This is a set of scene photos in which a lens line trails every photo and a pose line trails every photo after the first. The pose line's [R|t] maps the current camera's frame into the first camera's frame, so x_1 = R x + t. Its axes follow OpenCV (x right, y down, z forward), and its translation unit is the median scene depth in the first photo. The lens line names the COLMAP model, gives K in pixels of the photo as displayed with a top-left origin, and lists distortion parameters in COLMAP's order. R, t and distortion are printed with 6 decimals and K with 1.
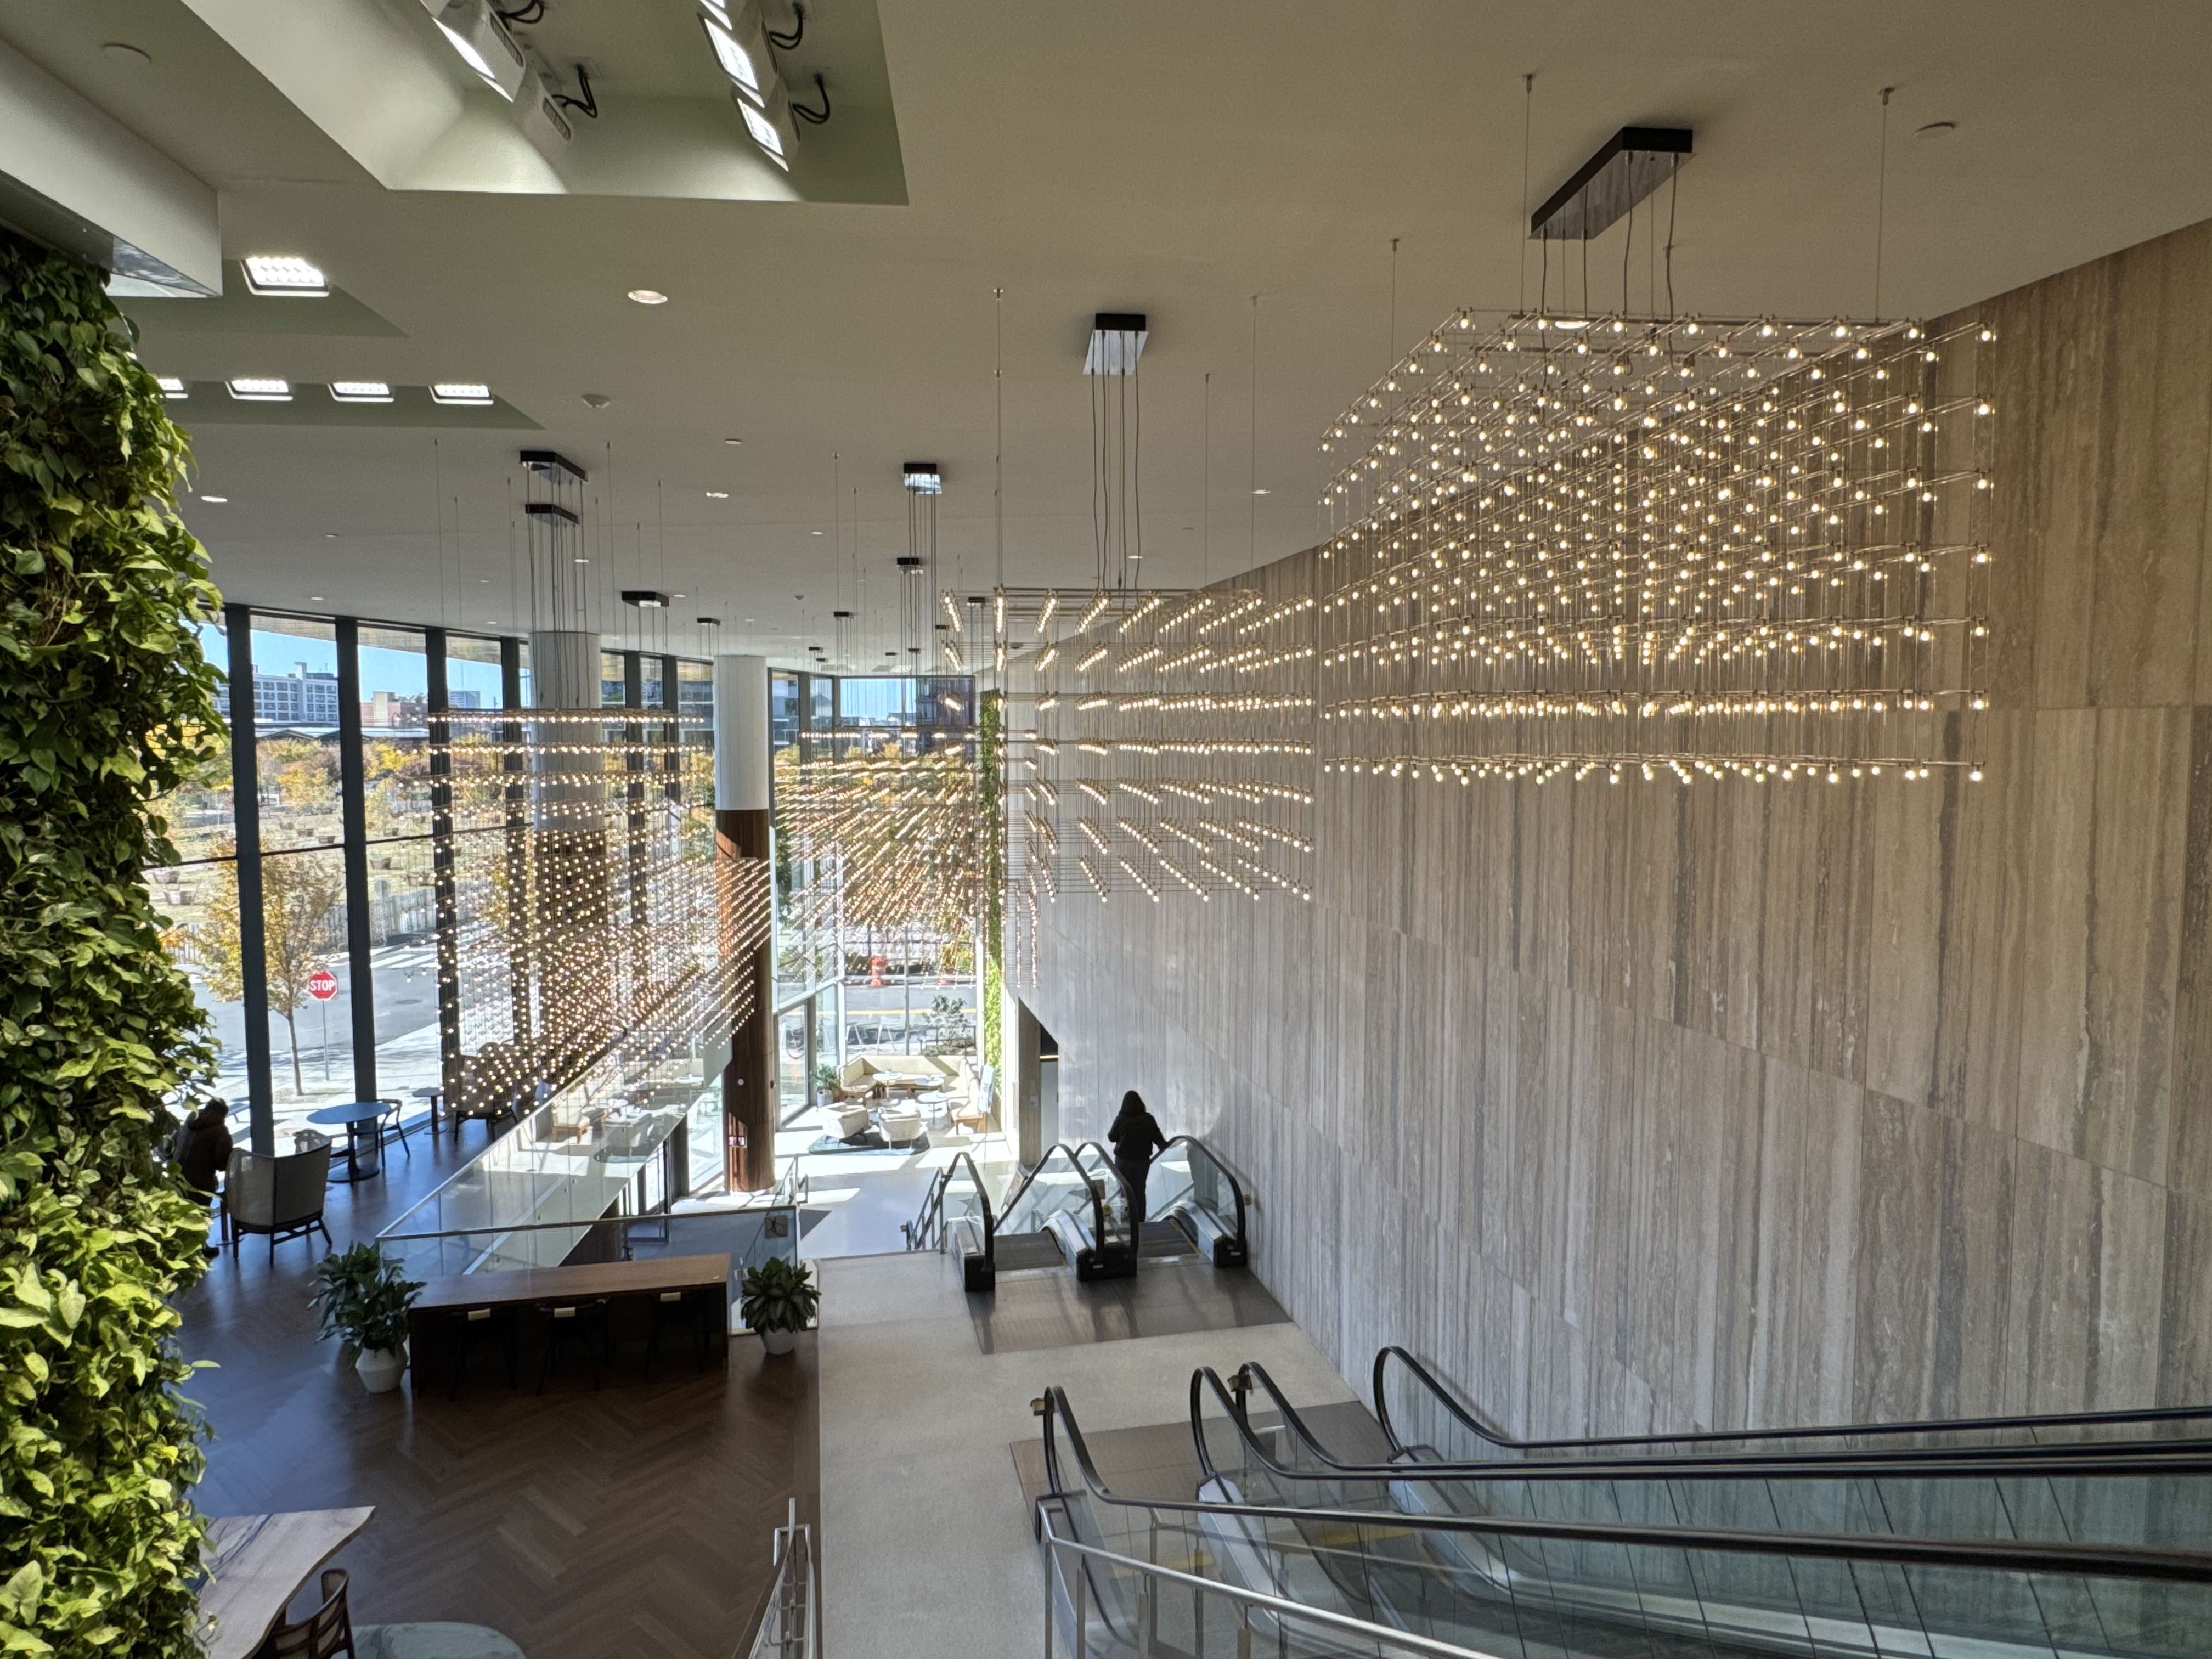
lens RADIAL K [[1301.8, 0, 1105.2], [0, 1301.8, 830.4], [0, 0, 1]] dist [-0.001139, -0.000876]
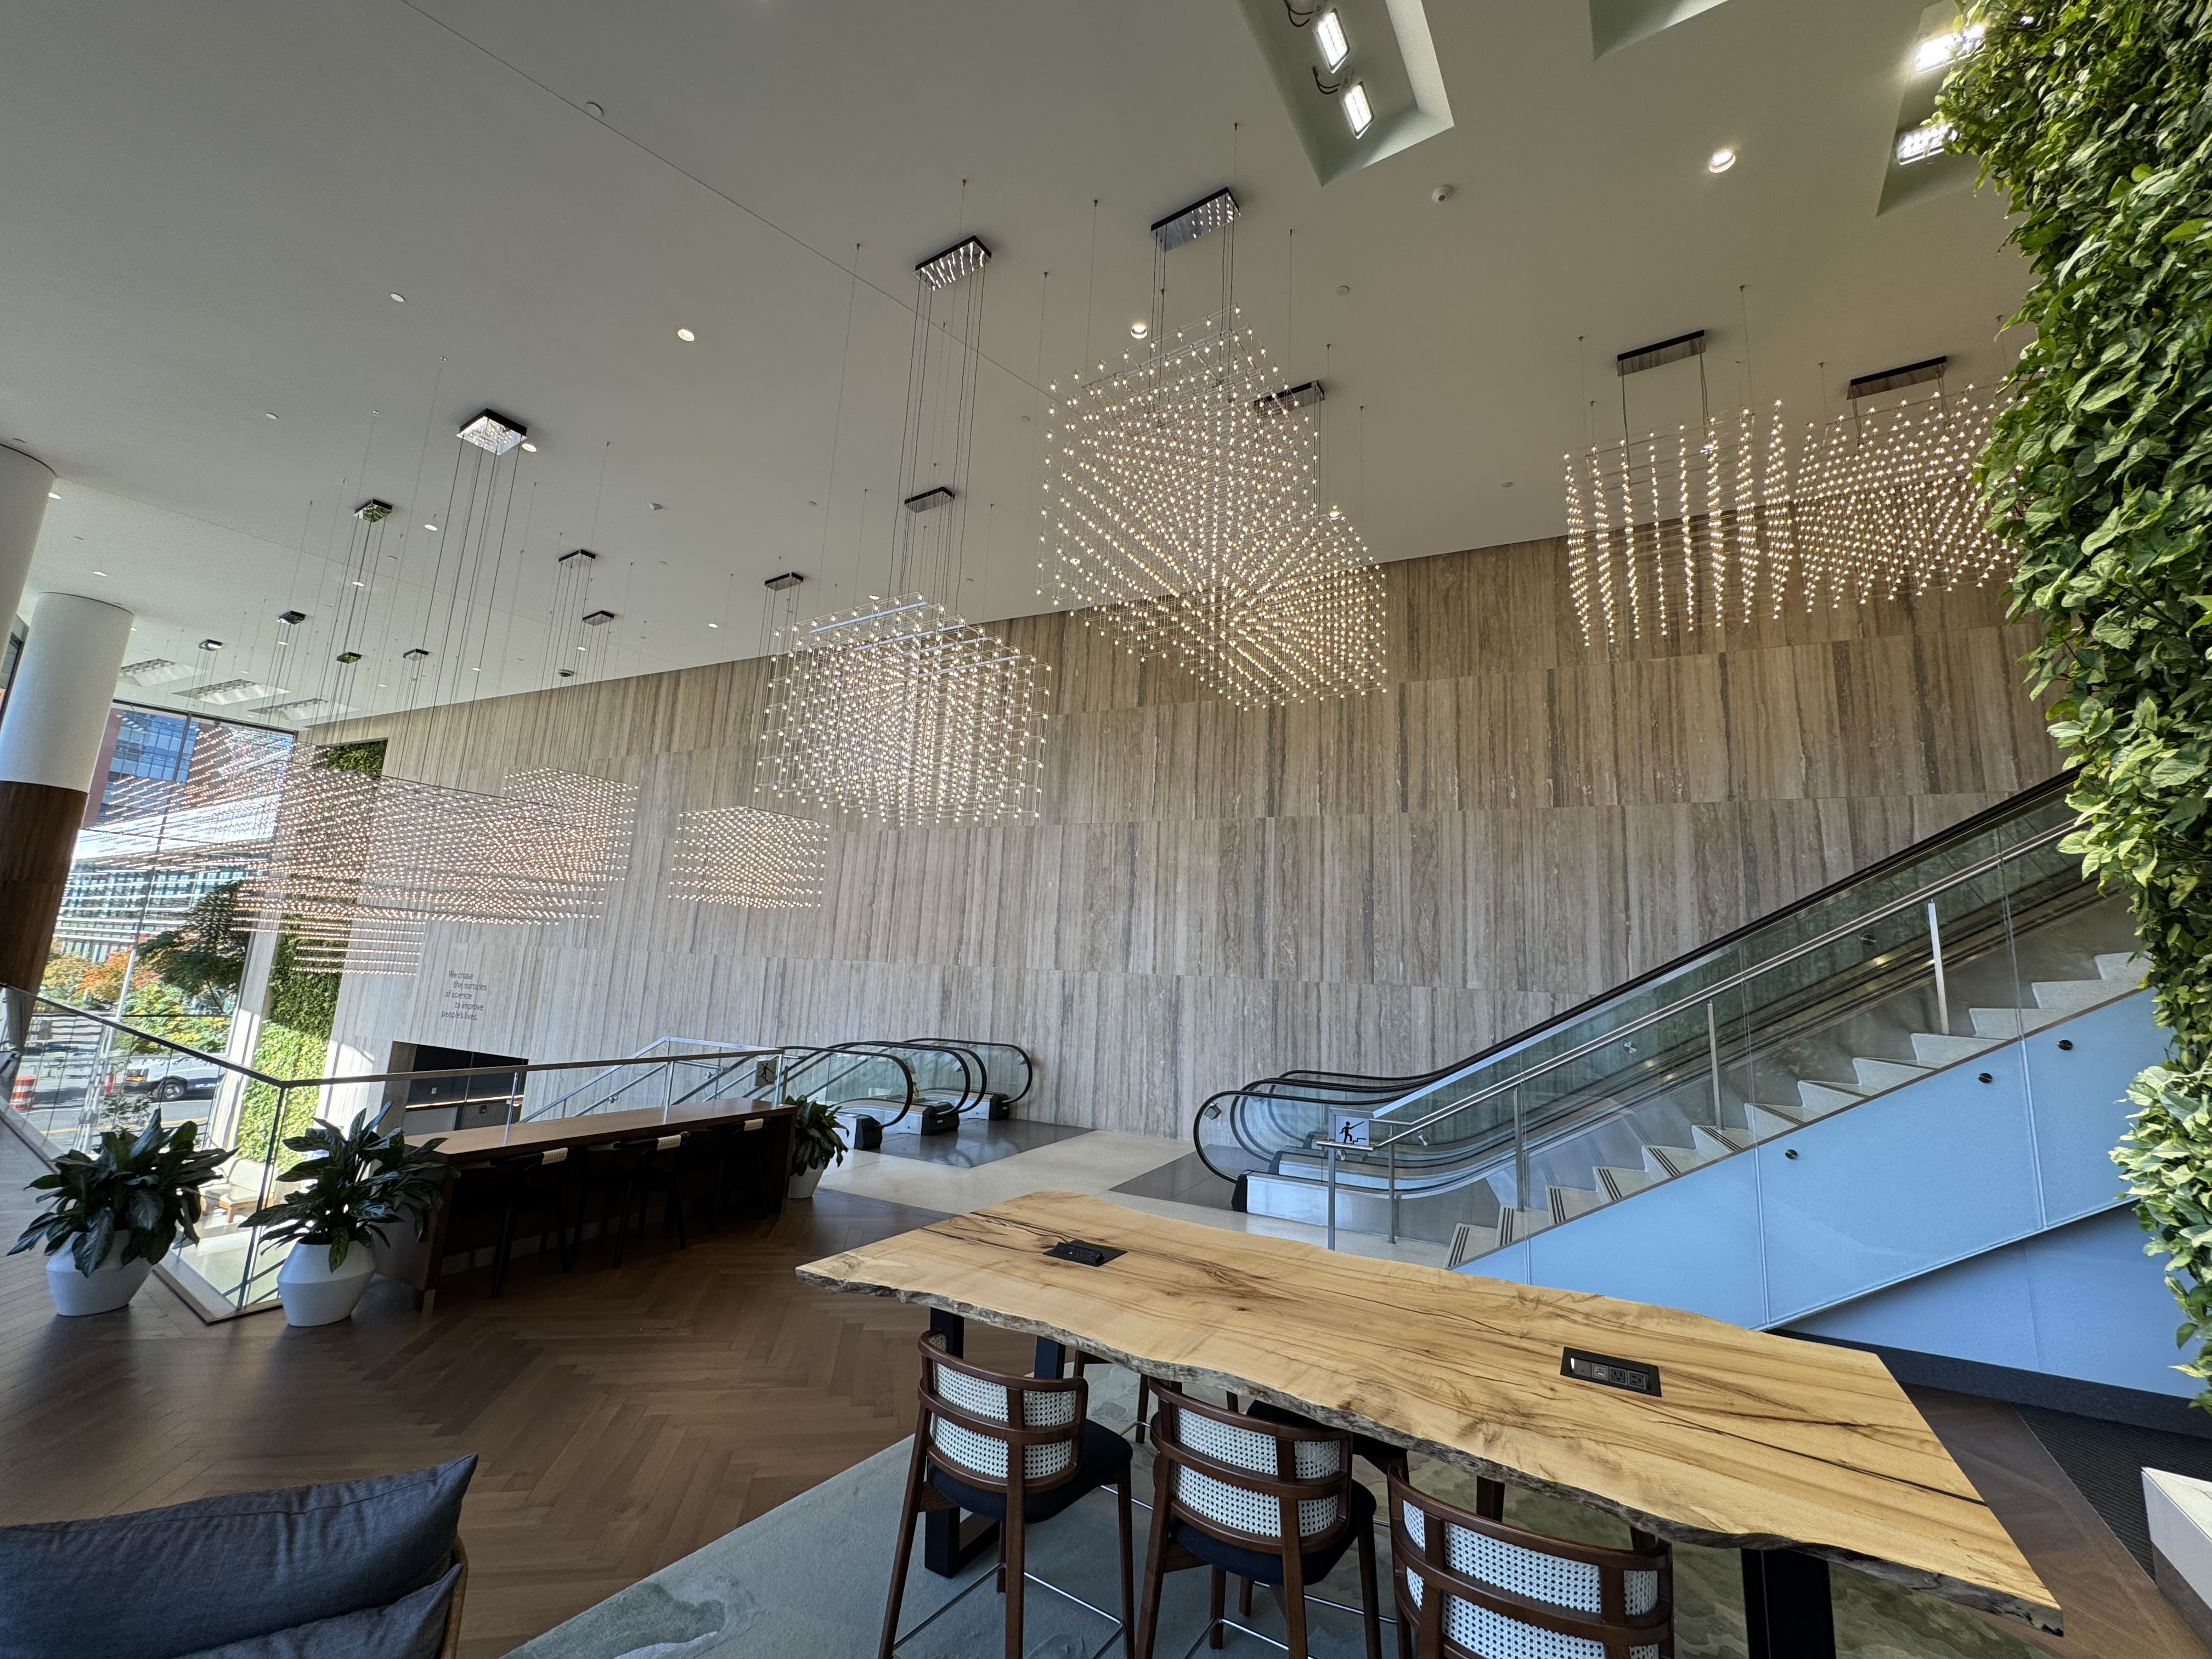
lens RADIAL K [[893.5, 0, 1109.1], [0, 893.5, 831.6], [0, 0, 1]] dist [0.000897, 0.000057]
pose [[0.612414, 0.159401, 0.774300, -1.240202], [0.007844, 0.978187, -0.207577, 0.535057], [-0.790498, 0.133197, 0.597805, 0.791252]]
